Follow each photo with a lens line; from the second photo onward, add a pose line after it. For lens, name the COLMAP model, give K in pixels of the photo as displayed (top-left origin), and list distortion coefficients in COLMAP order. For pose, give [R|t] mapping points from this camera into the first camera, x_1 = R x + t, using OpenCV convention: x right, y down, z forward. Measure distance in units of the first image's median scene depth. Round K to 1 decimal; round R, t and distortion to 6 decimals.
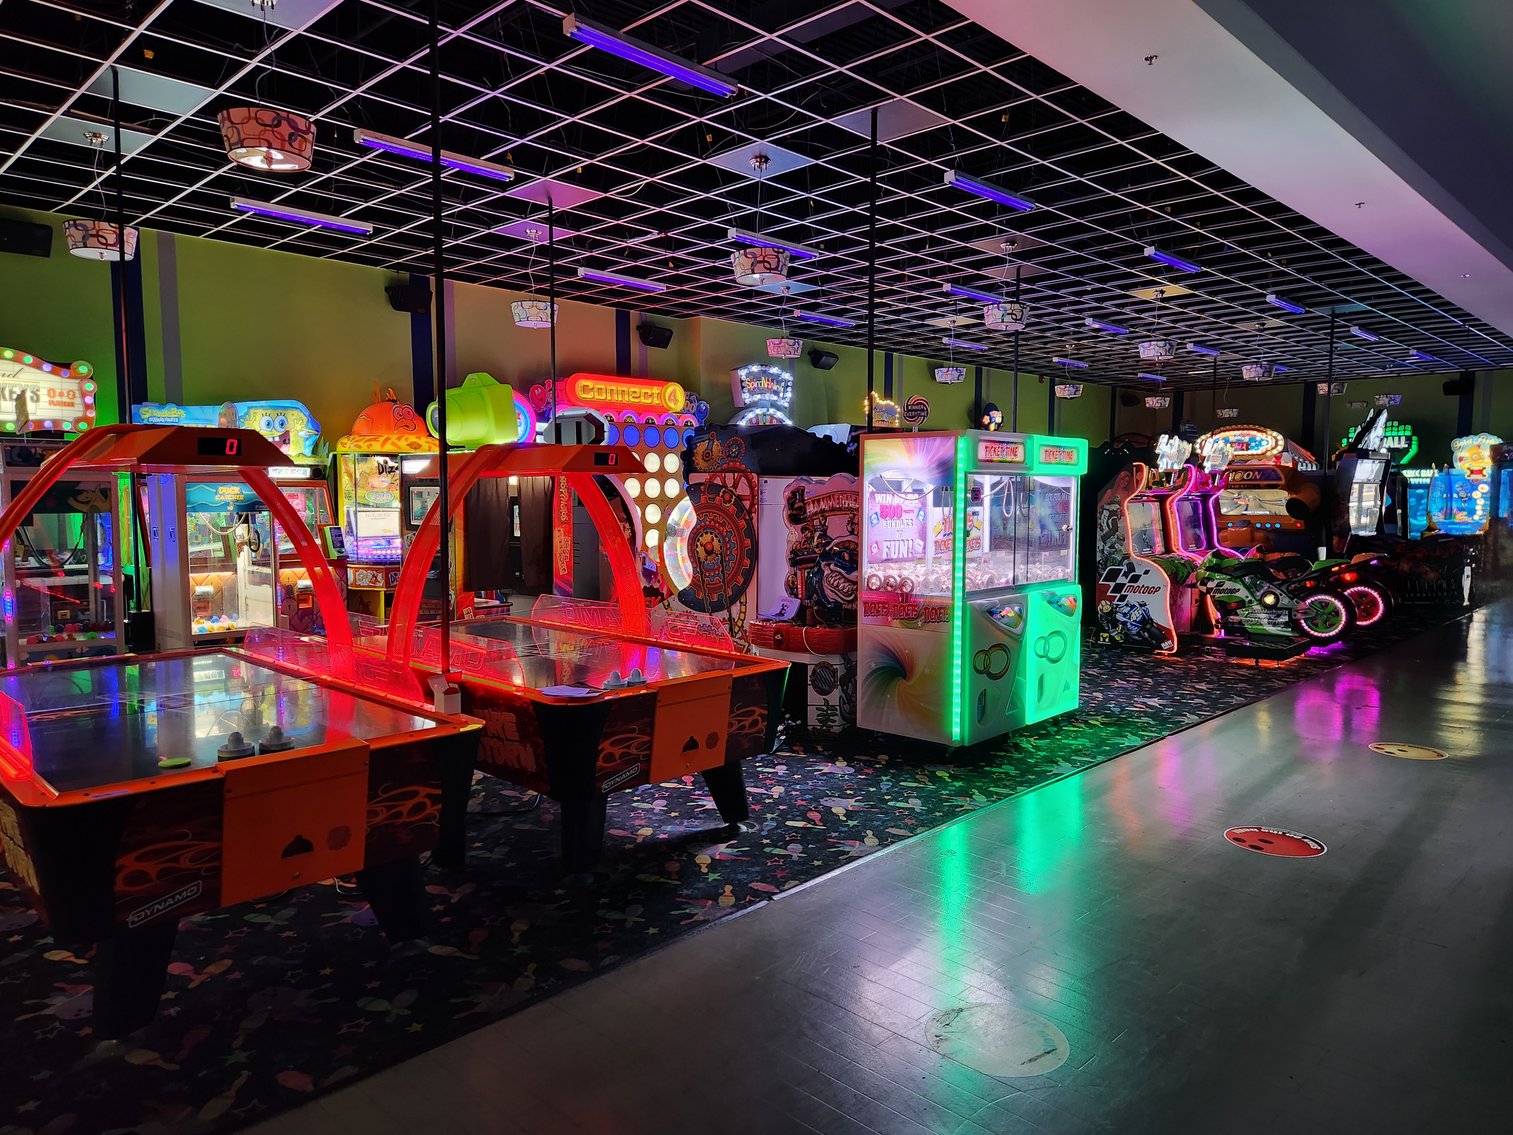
lens RADIAL K [[1014.9, 0, 771.3], [0, 1014.9, 570.8], [0, 0, 1]] dist [0.062899, -0.043194]
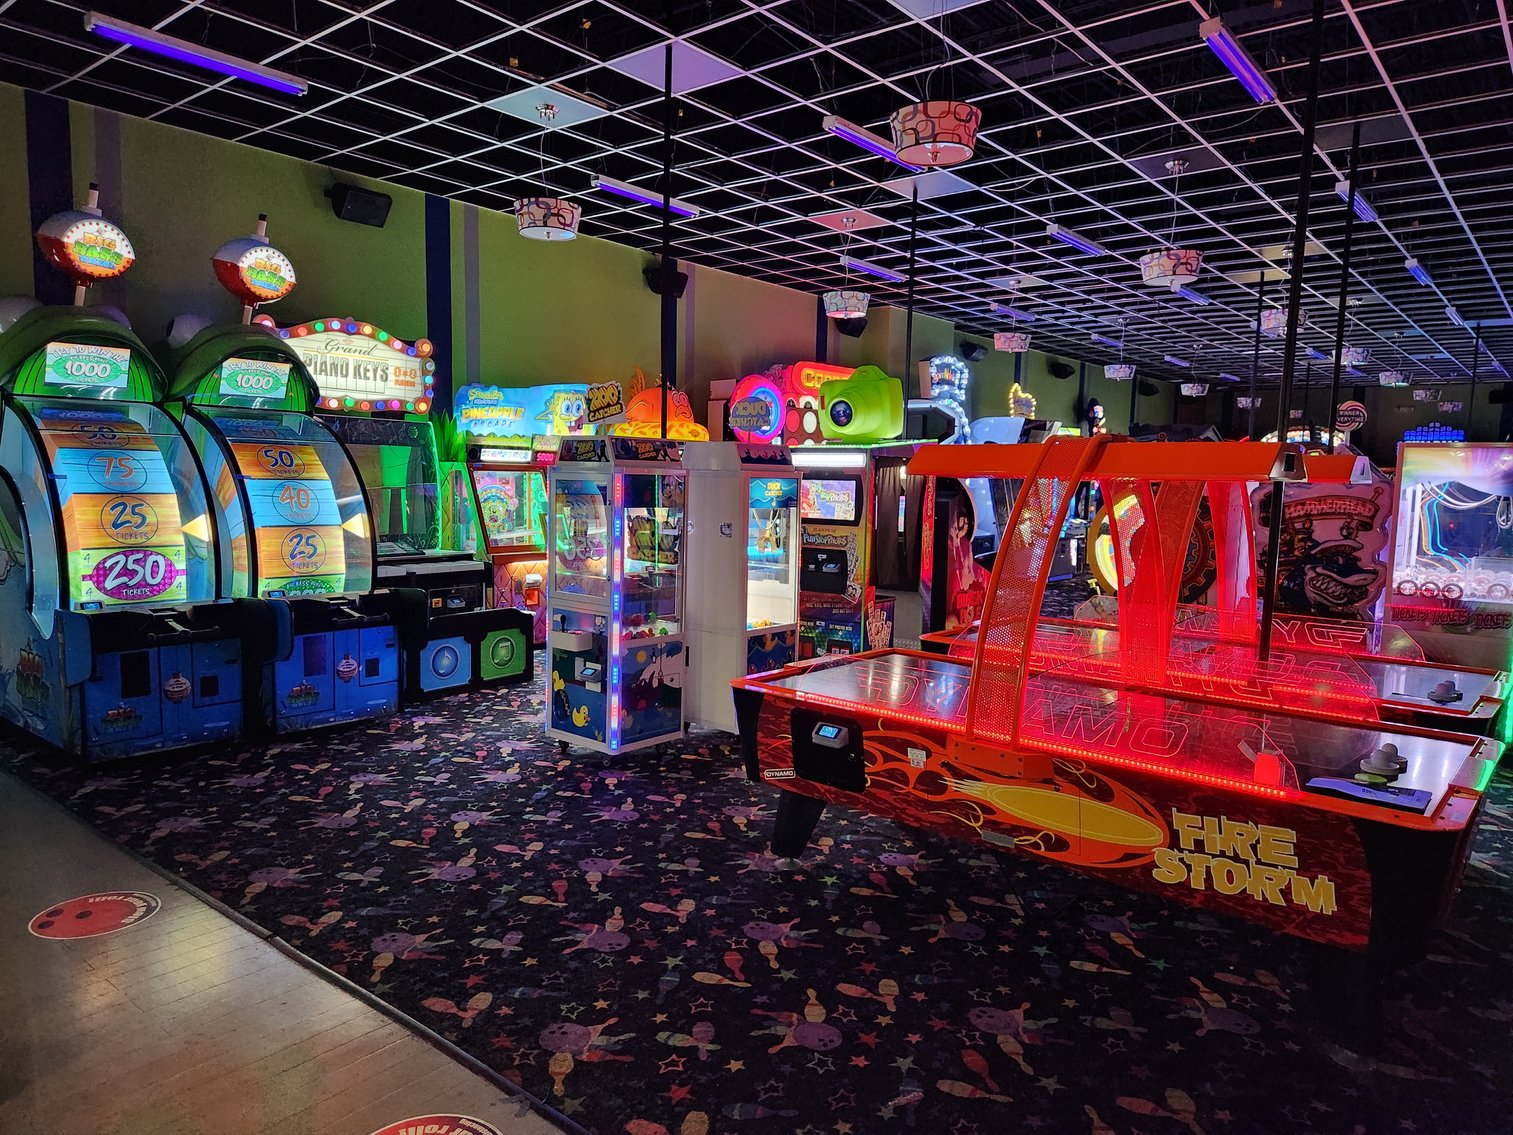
lens RADIAL K [[1014.9, 0, 745.5], [0, 1014.9, 571.4], [0, 0, 1]] dist [0.062899, -0.043194]
pose [[0.994724, 0.013312, 0.101724, -0.468622], [-0.015268, 0.999713, 0.018468, -0.009736], [-0.101449, -0.019924, 0.994641, 0.023186]]
